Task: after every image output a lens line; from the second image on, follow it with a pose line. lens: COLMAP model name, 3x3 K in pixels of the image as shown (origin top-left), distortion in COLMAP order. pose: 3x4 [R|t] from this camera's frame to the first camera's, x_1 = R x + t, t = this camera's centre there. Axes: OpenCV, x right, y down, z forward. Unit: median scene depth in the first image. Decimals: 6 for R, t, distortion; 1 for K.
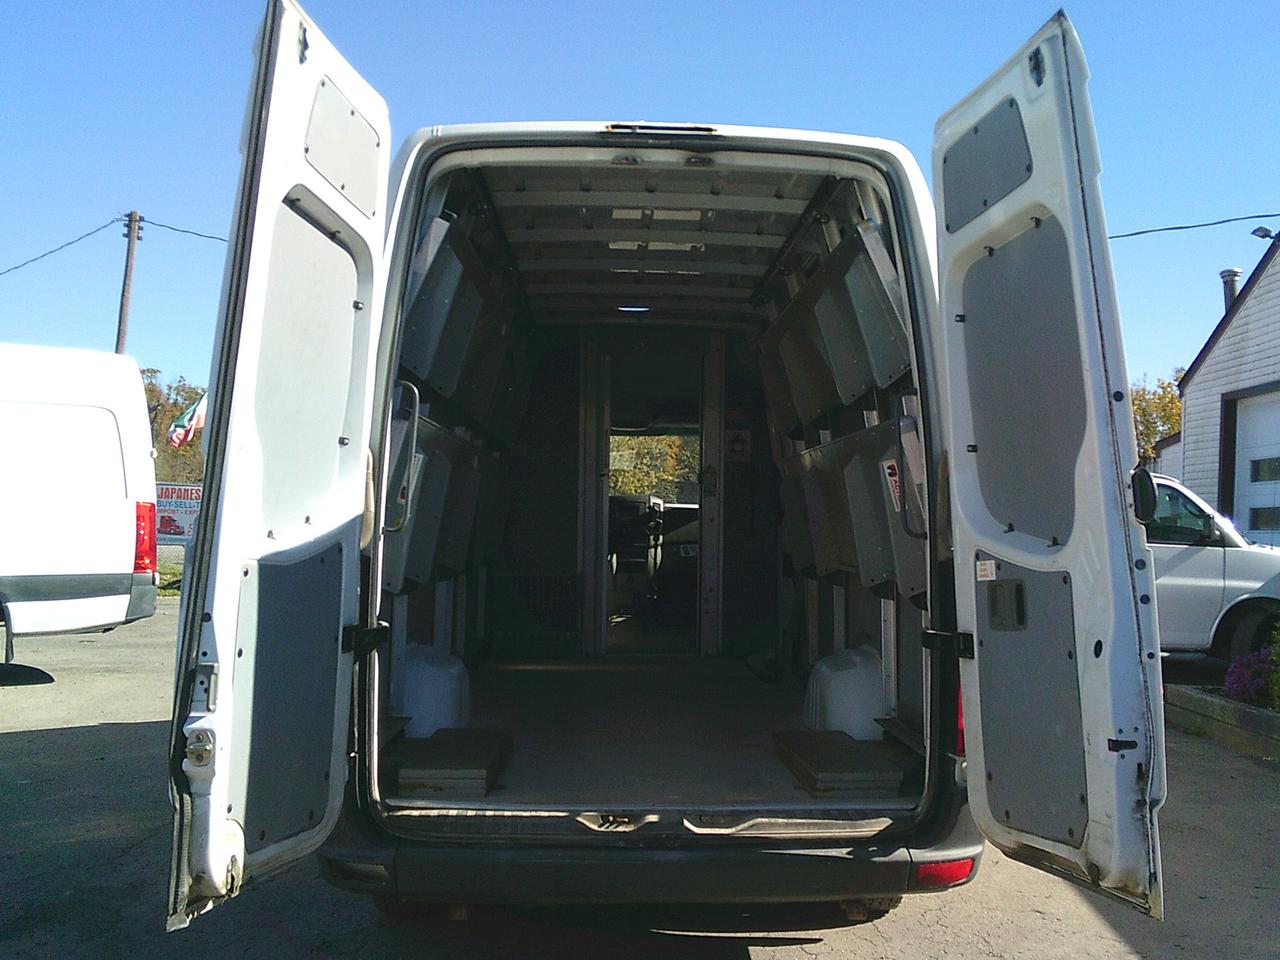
lens RADIAL K [[1411.7, 0, 650.5], [0, 1411.7, 484.2], [0, 0, 1]] dist [0.009990, 0.000000]
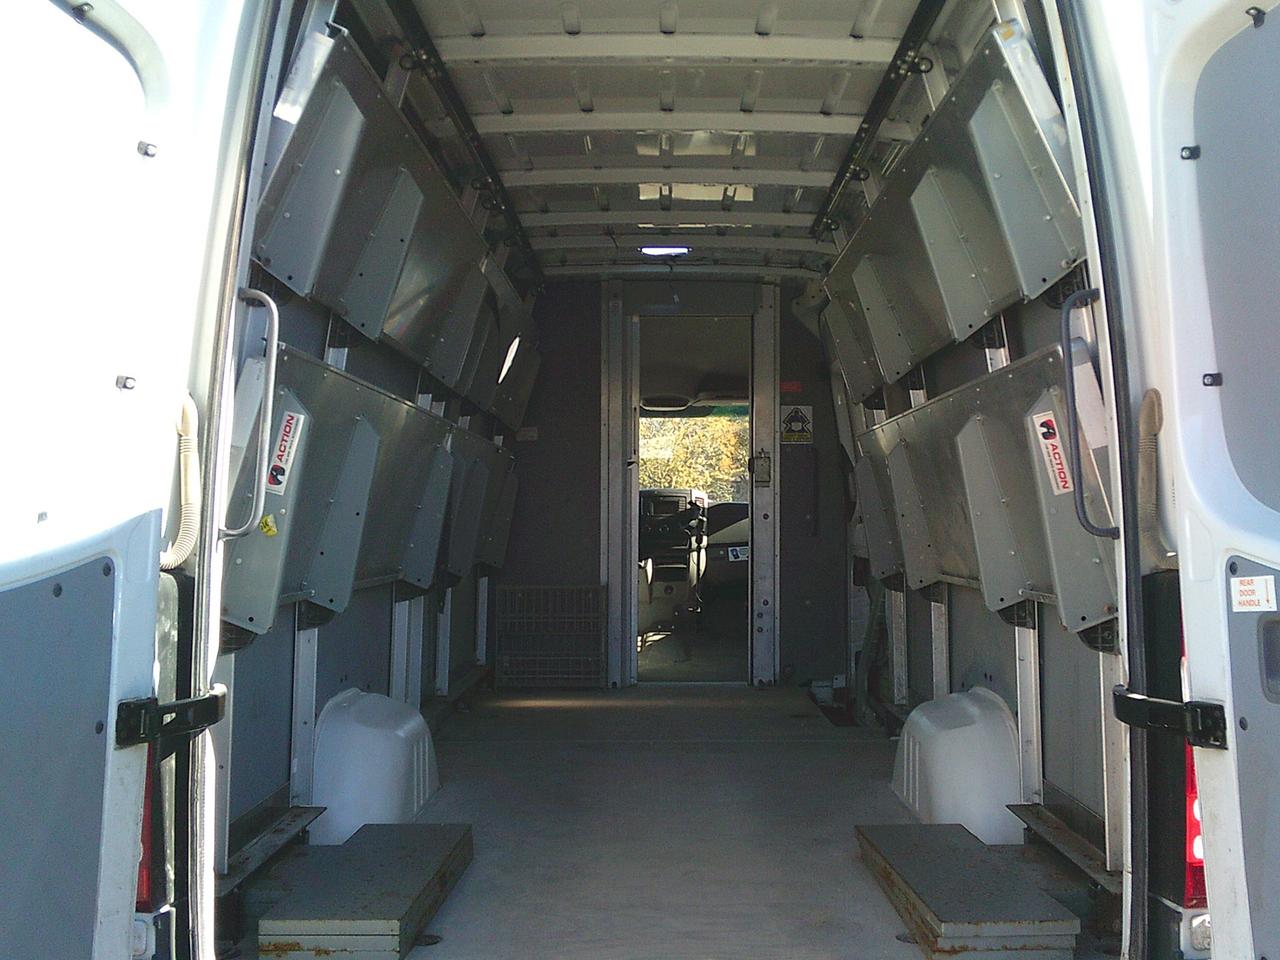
lens RADIAL K [[1411.7, 0, 669.2], [0, 1411.7, 516.7], [0, 0, 1]] dist [0.009990, 0.000000]
pose [[0.999566, -0.012453, -0.026691, 0.015230], [0.013046, 0.999669, 0.022188, 0.010233], [0.026406, -0.022527, 0.999397, 0.292085]]
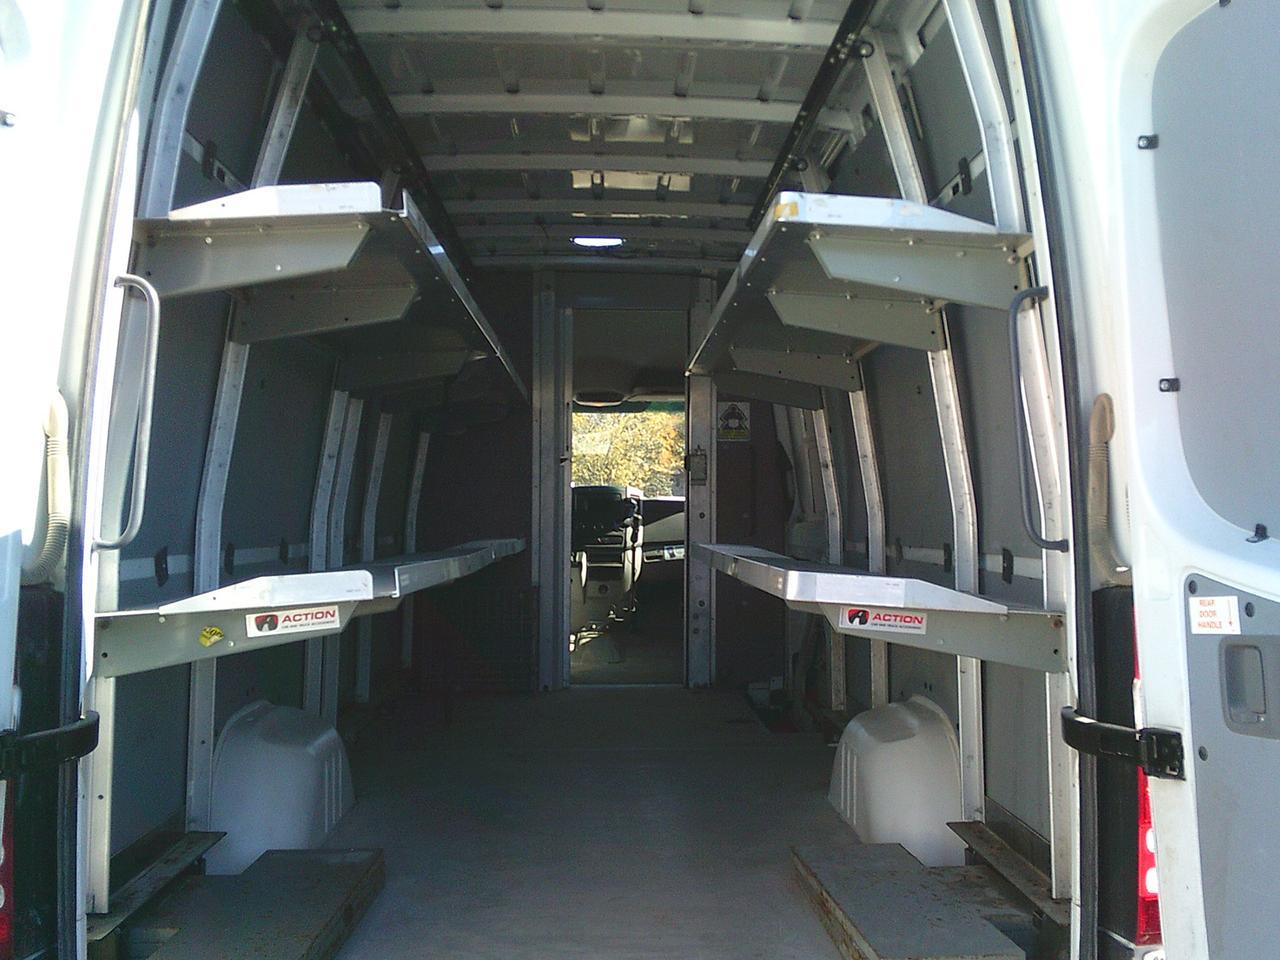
lens RADIAL K [[1411.7, 0, 682.7], [0, 1411.7, 511.9], [0, 0, 1]] dist [0.009990, 0.000000]
pose [[0.999637, -0.008762, 0.025468, 0.019685], [0.008136, 0.999664, 0.024611, 0.005831], [-0.025675, -0.024395, 0.999373, 0.324396]]
